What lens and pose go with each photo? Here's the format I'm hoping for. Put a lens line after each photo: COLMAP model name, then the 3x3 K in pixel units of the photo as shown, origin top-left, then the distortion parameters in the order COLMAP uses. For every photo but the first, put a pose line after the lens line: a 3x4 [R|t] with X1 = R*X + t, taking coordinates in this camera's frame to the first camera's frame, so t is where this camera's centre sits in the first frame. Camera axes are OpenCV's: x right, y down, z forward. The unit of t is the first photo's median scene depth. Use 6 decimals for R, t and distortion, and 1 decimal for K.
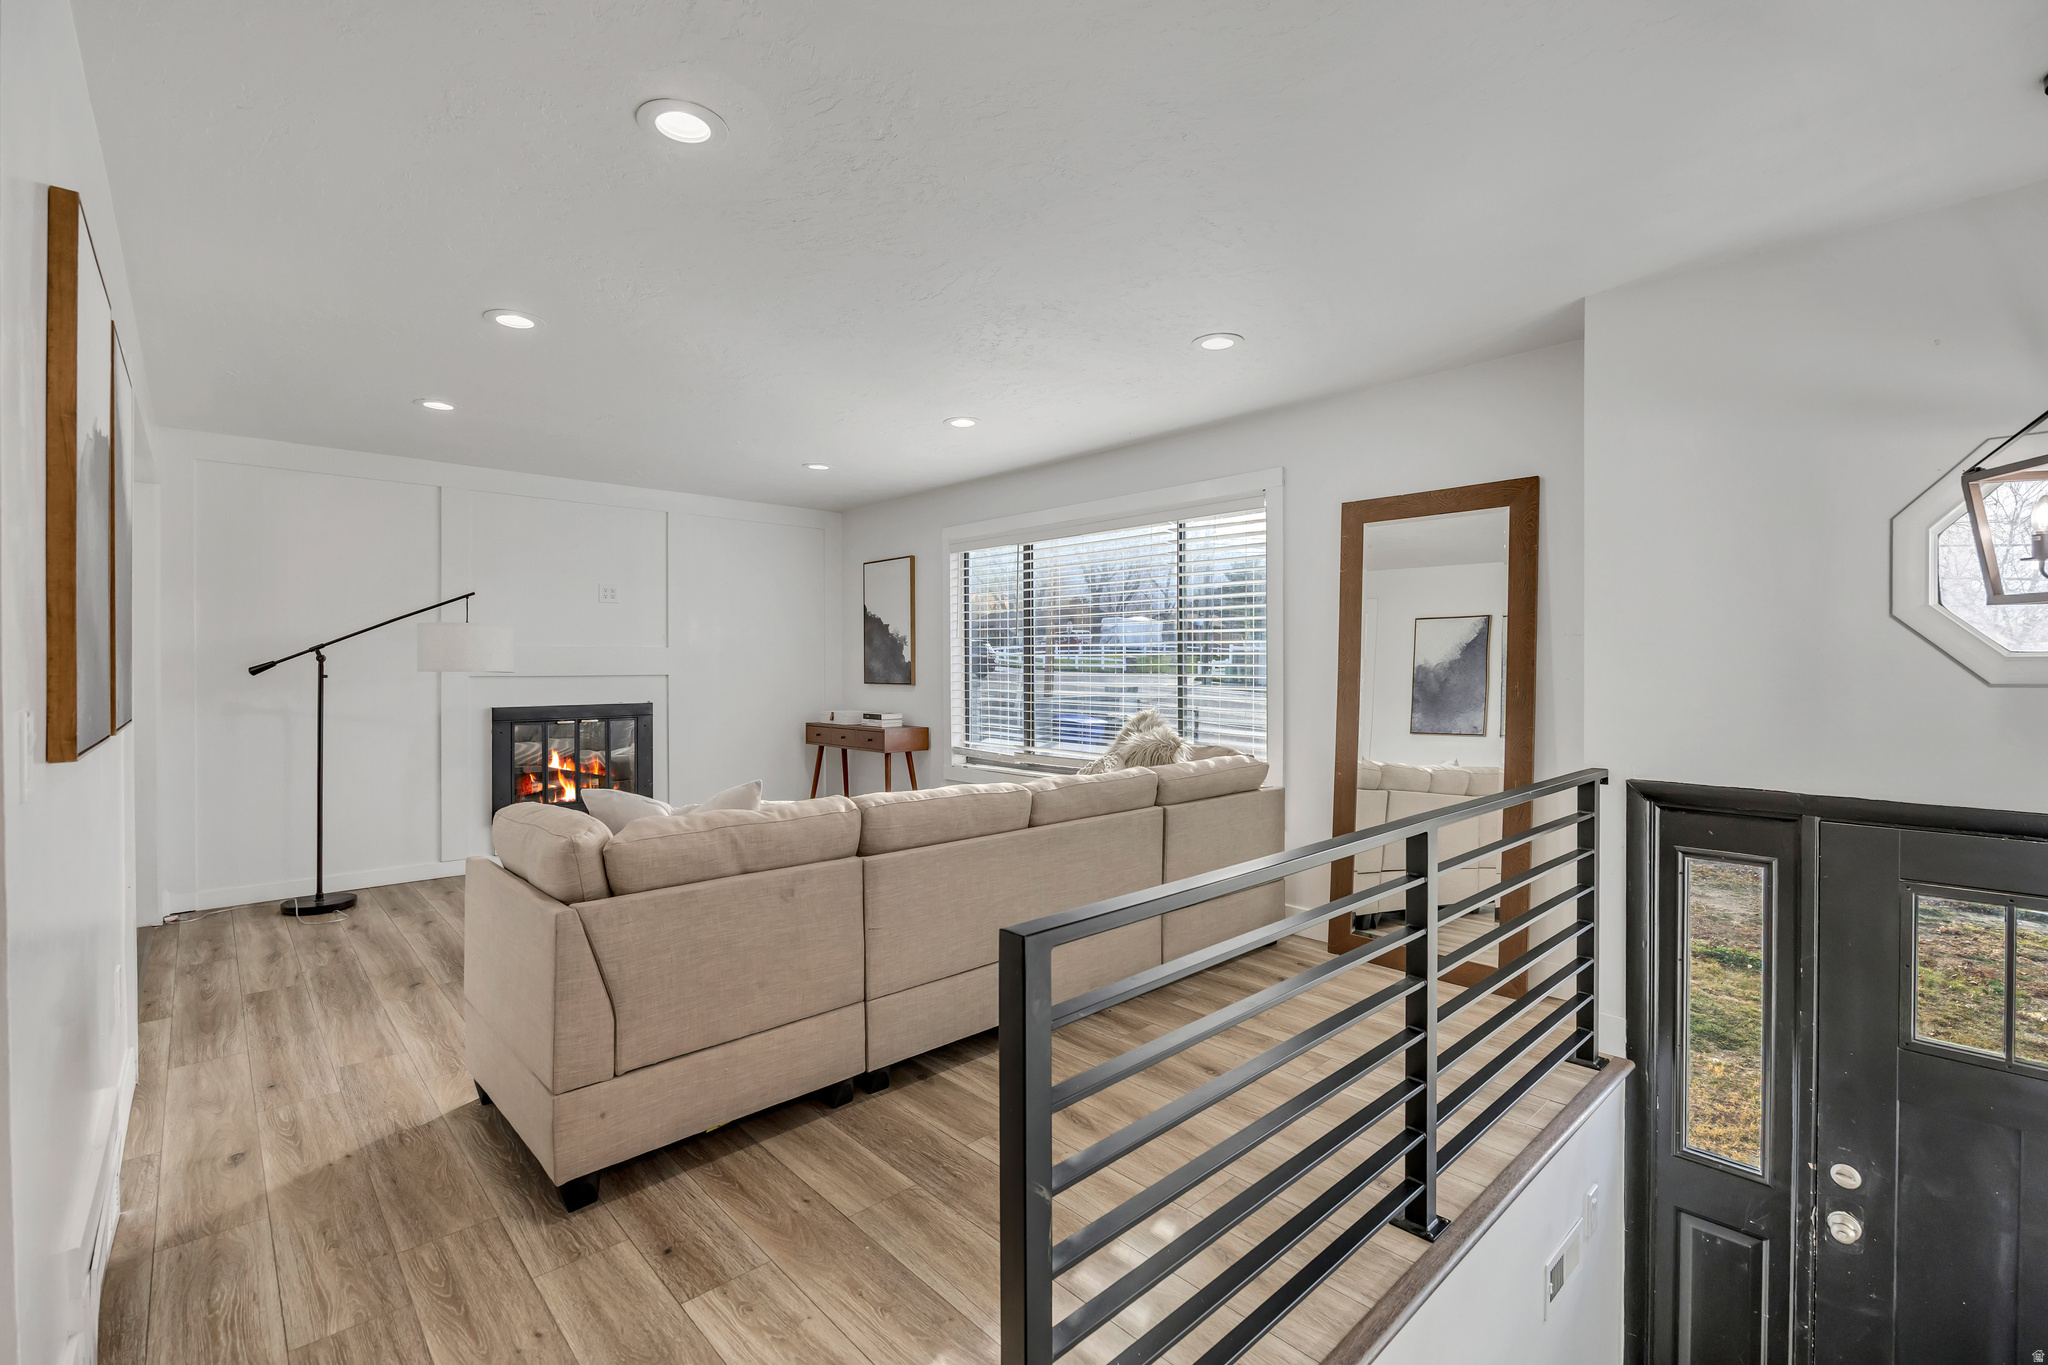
lens RADIAL K [[906.1, 0, 1022.2], [0, 906.1, 671.0], [0, 0, 1]] dist [-0.020539, 0.000326]
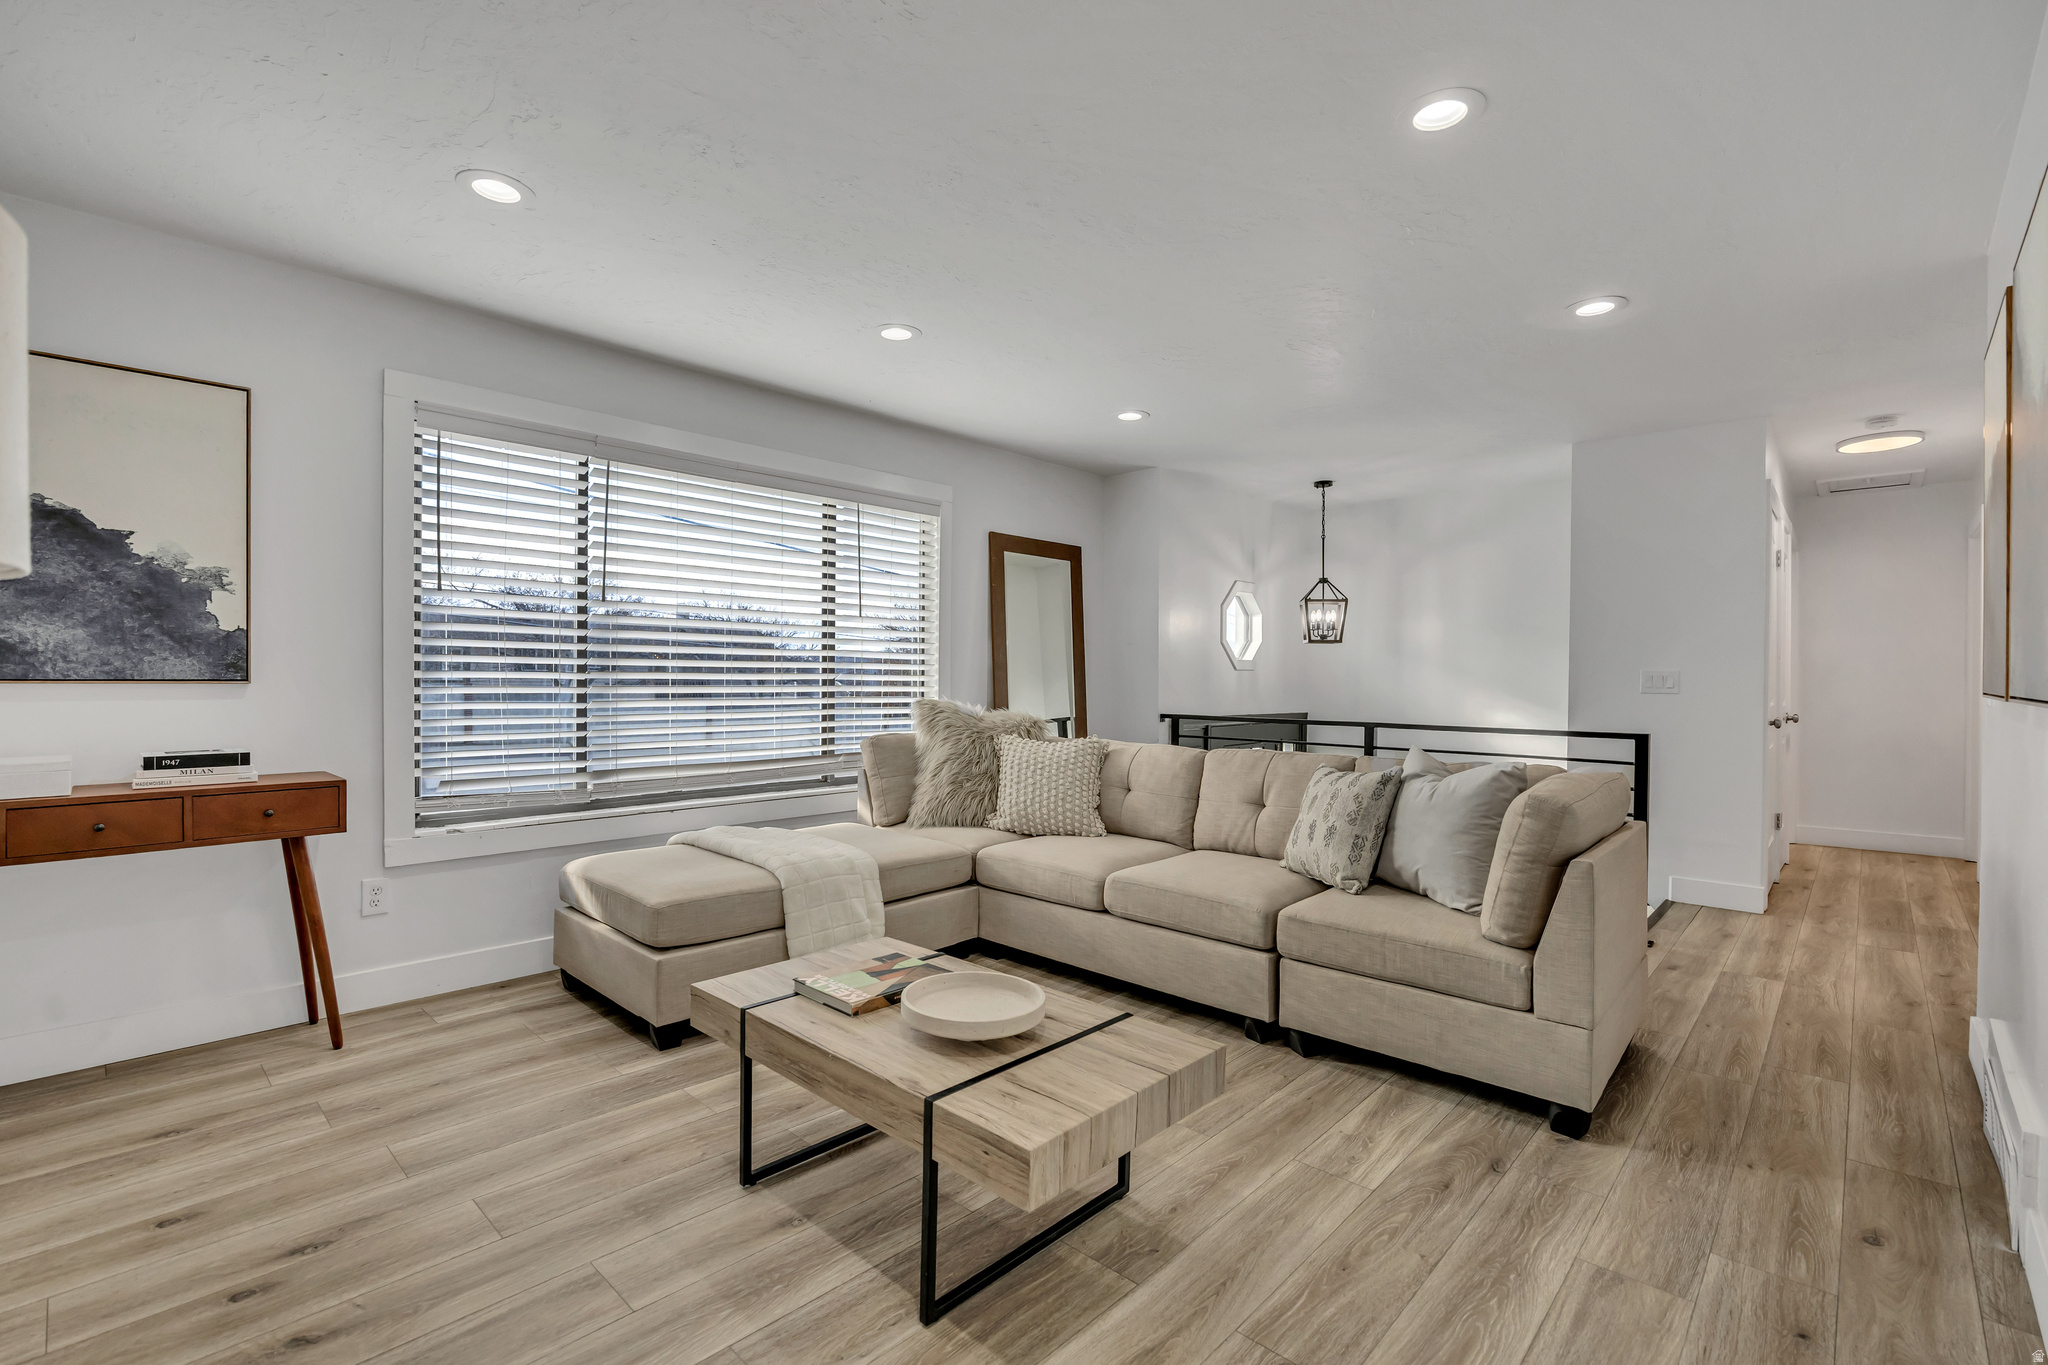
lens RADIAL K [[906.1, 0, 1022.9], [0, 906.1, 680.8], [0, 0, 1]] dist [-0.020539, 0.000326]
pose [[-0.068157, -0.003243, 0.997669, -0.627255], [0.001506, 0.999993, 0.003353, 0.014484], [-0.997673, 0.001731, -0.068151, 0.701326]]
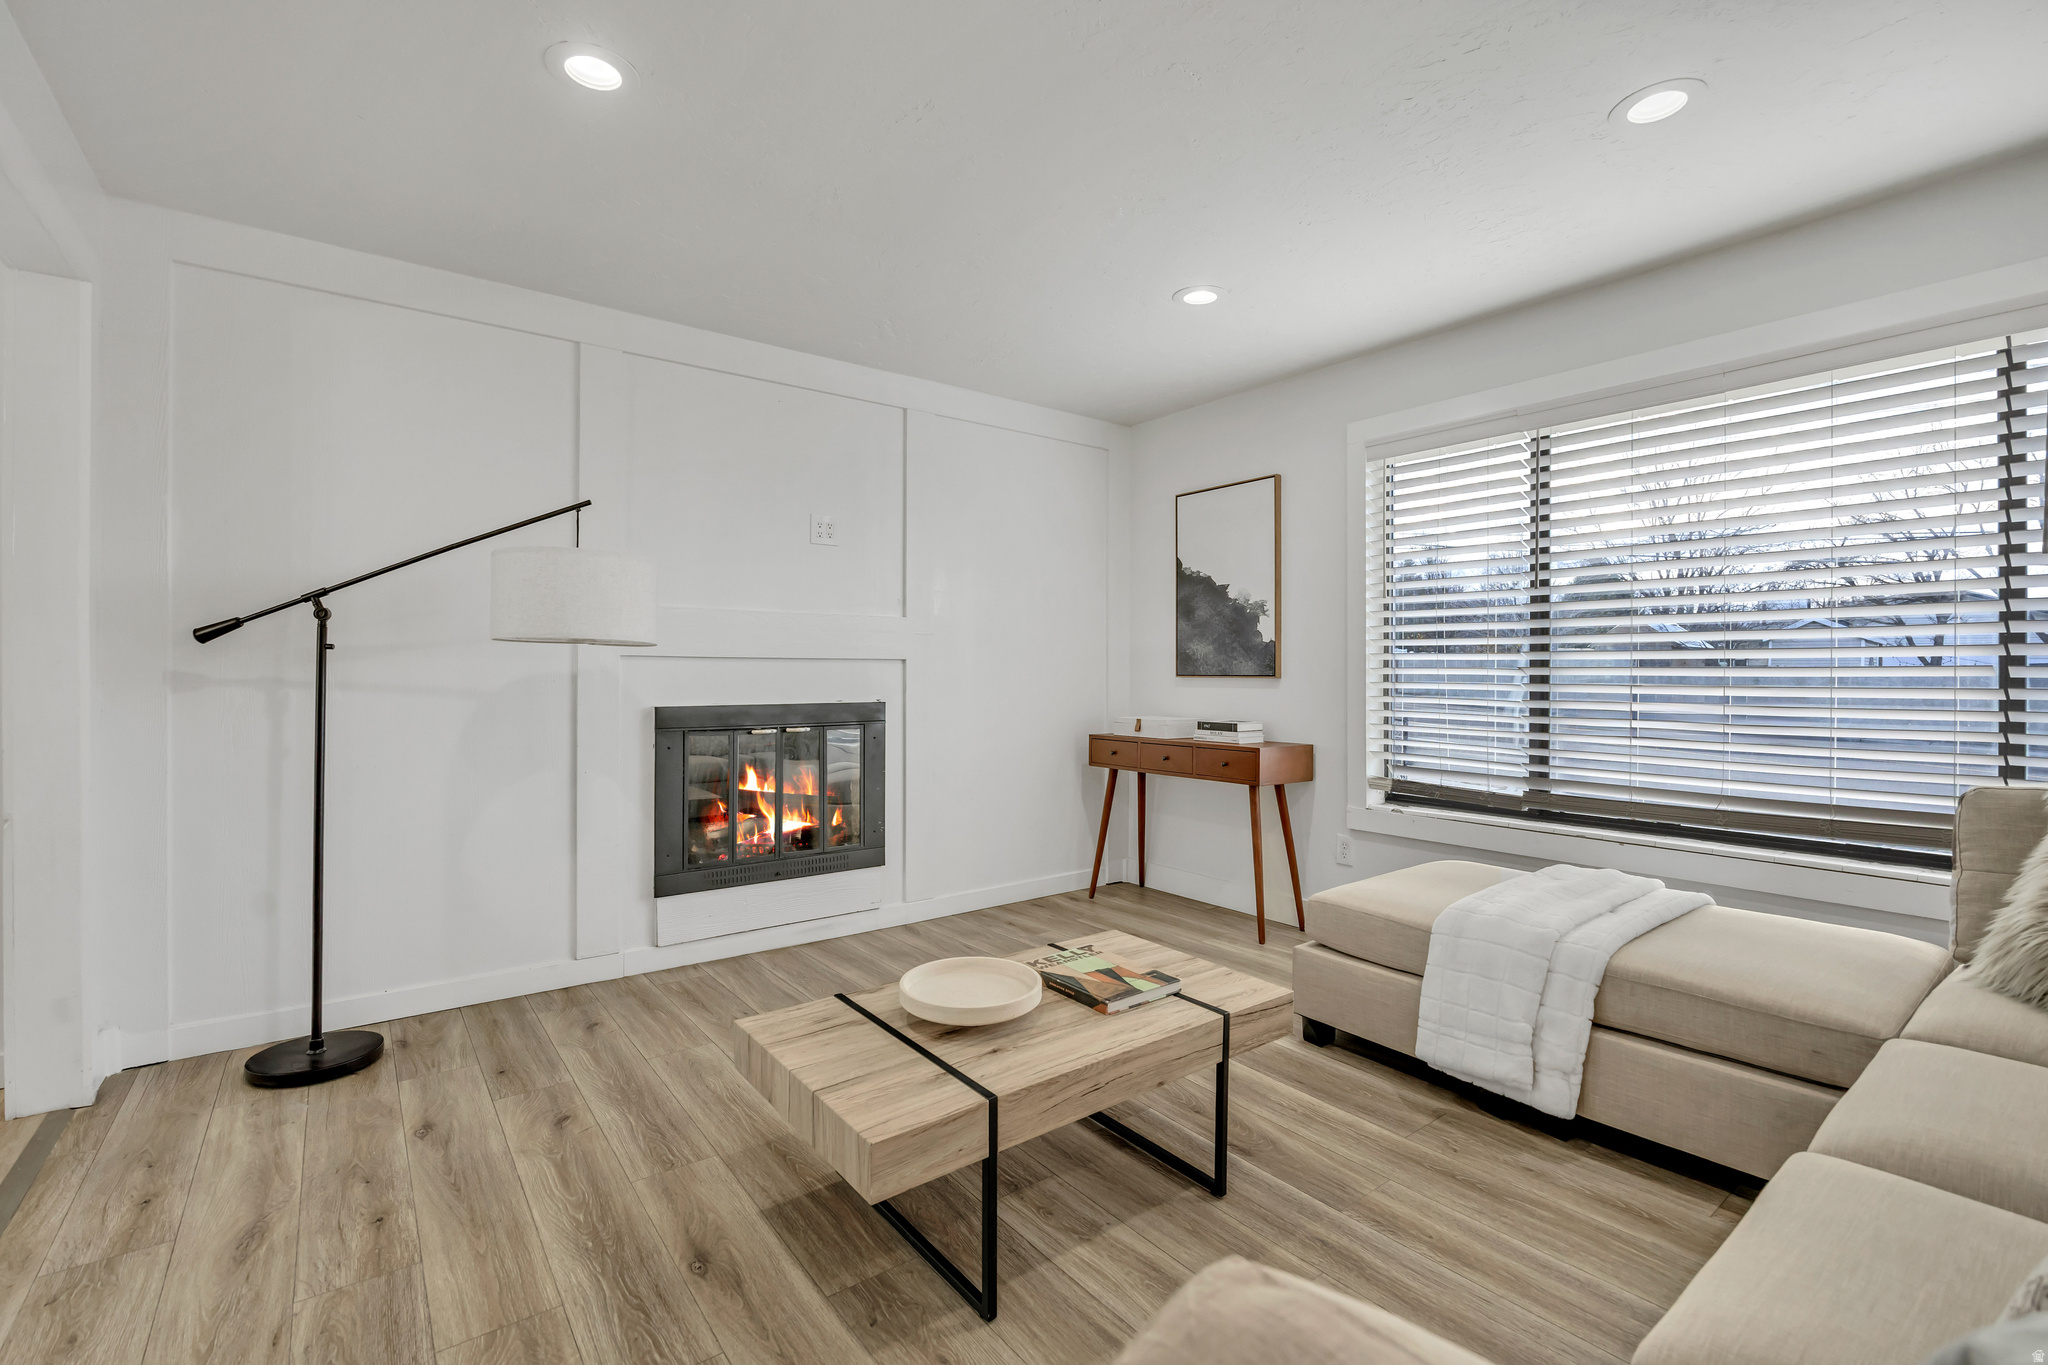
lens RADIAL K [[906.1, 0, 1026.4], [0, 906.1, 676.6], [0, 0, 1]] dist [-0.020539, 0.000326]
pose [[0.995128, 0.004440, -0.098495, -0.246866], [-0.004764, 0.999984, -0.003054, 0.018804], [0.098480, 0.003509, 0.995133, 0.368186]]
